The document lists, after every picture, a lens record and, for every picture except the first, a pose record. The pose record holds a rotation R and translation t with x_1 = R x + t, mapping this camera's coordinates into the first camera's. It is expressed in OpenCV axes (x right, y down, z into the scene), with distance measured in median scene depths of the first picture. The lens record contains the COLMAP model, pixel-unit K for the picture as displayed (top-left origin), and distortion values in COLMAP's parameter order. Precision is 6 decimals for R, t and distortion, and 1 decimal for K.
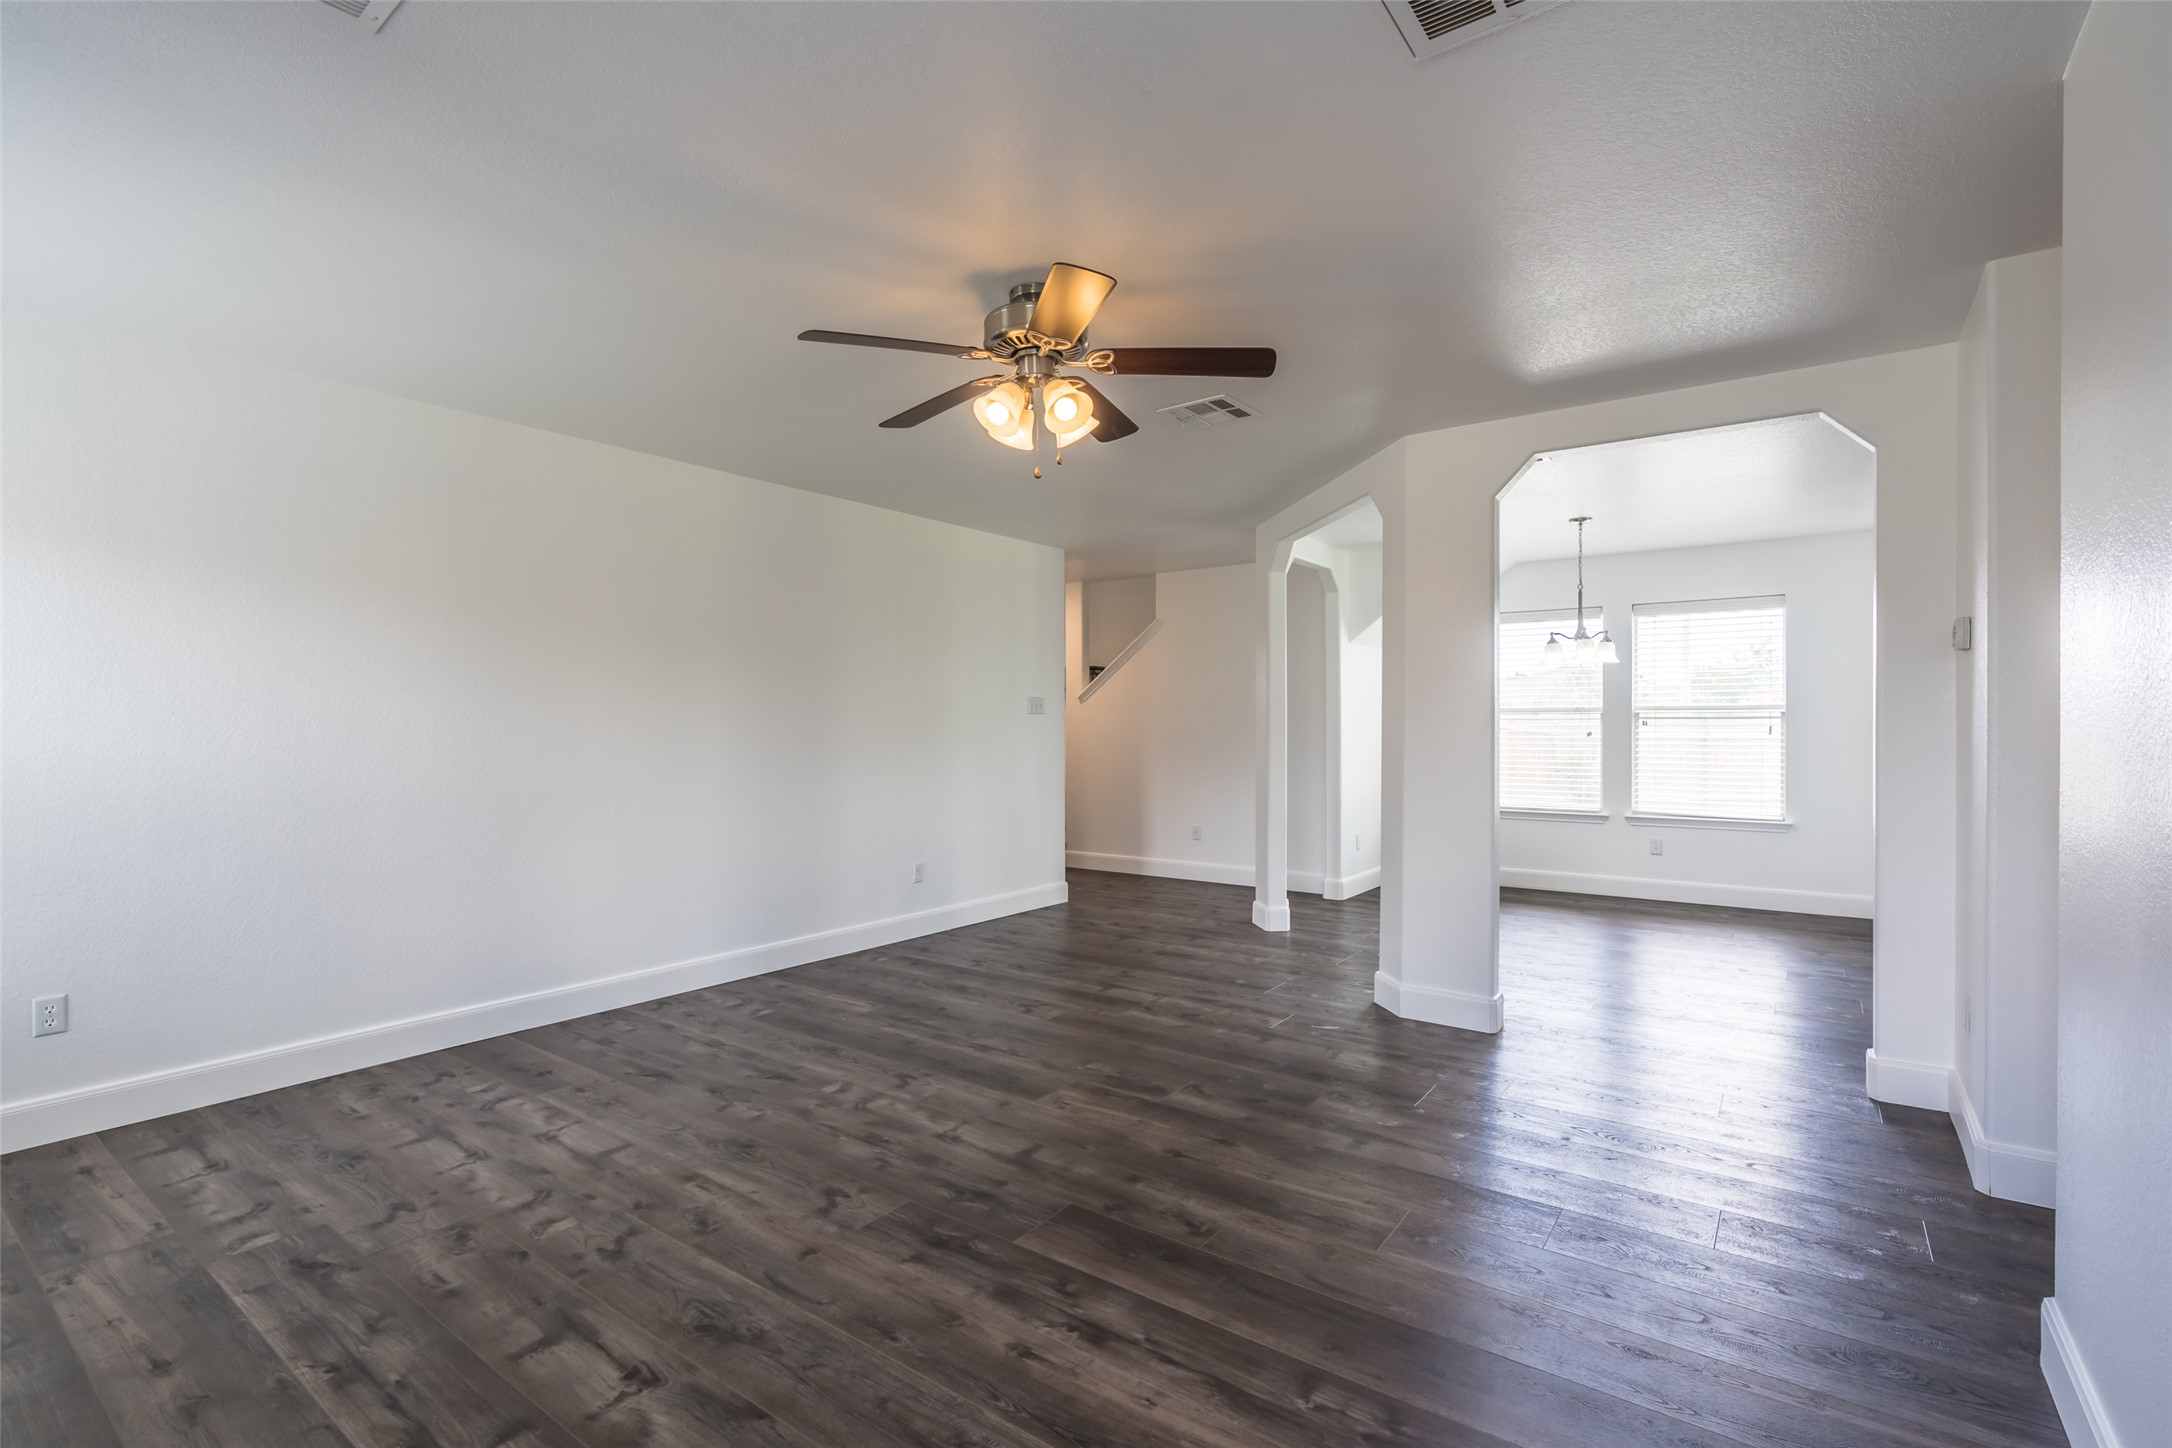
lens RADIAL K [[1005.9, 0, 1069.0], [0, 1005.9, 717.2], [0, 0, 1]] dist [-0.003167, 0.001251]
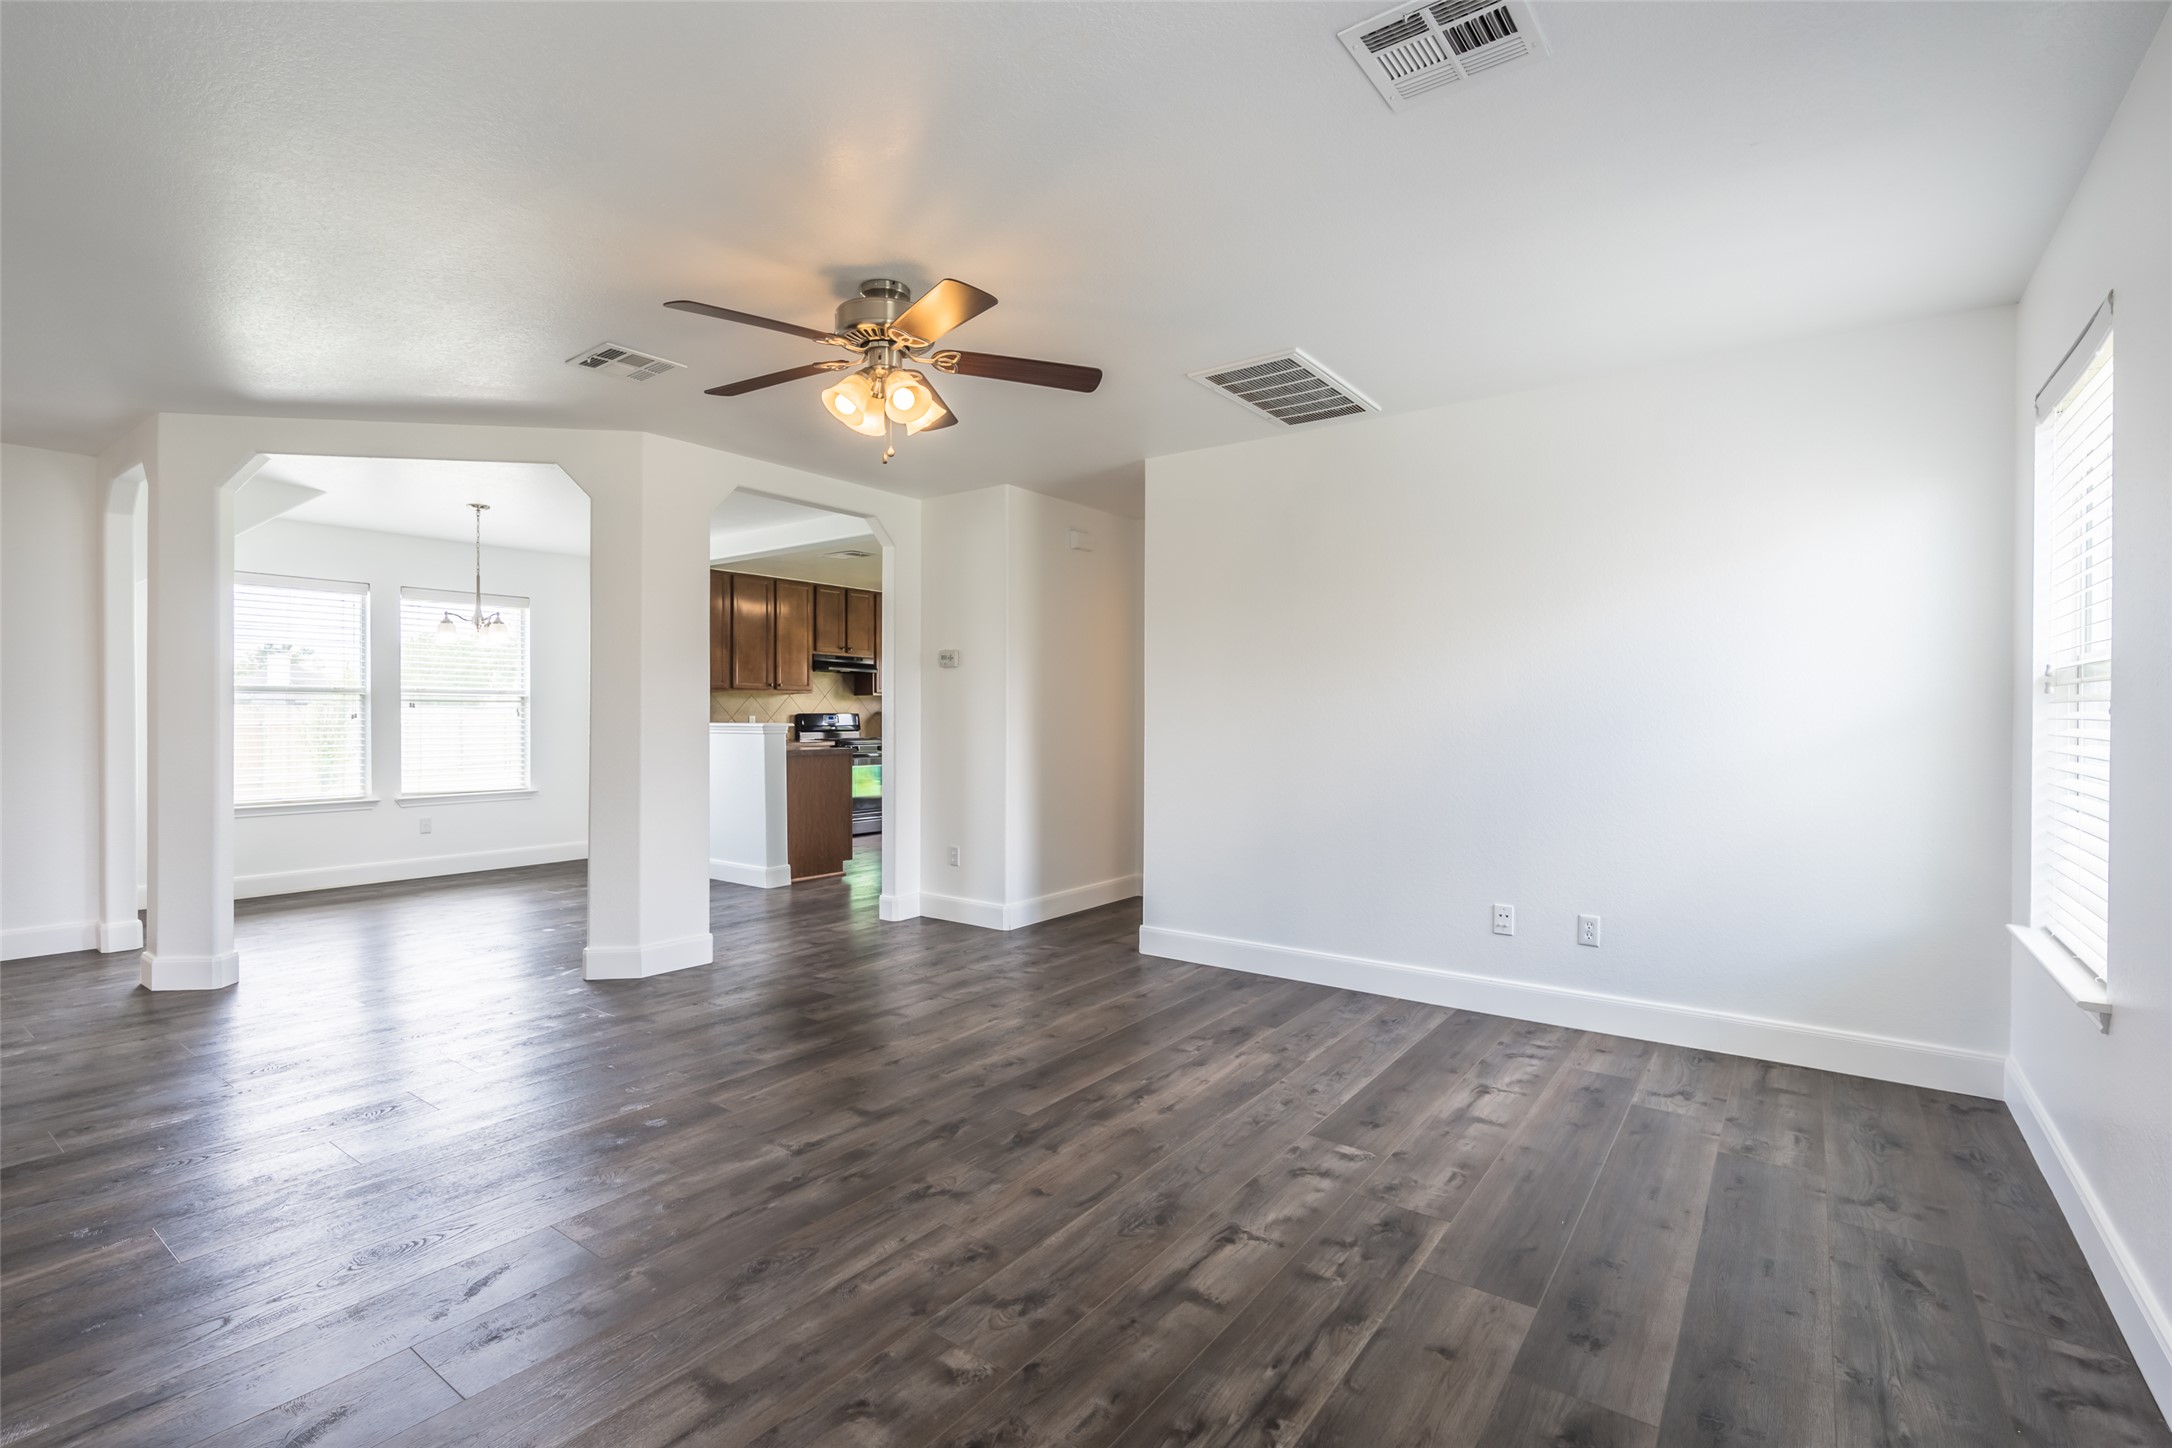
lens RADIAL K [[1005.9, 0, 1087.9], [0, 1005.9, 725.6], [0, 0, 1]] dist [-0.003167, 0.001251]
pose [[-0.030475, -0.005052, 0.999523, -0.529798], [-0.013794, 0.999894, 0.004633, 0.013625], [-0.999440, -0.013647, -0.030541, 0.396381]]
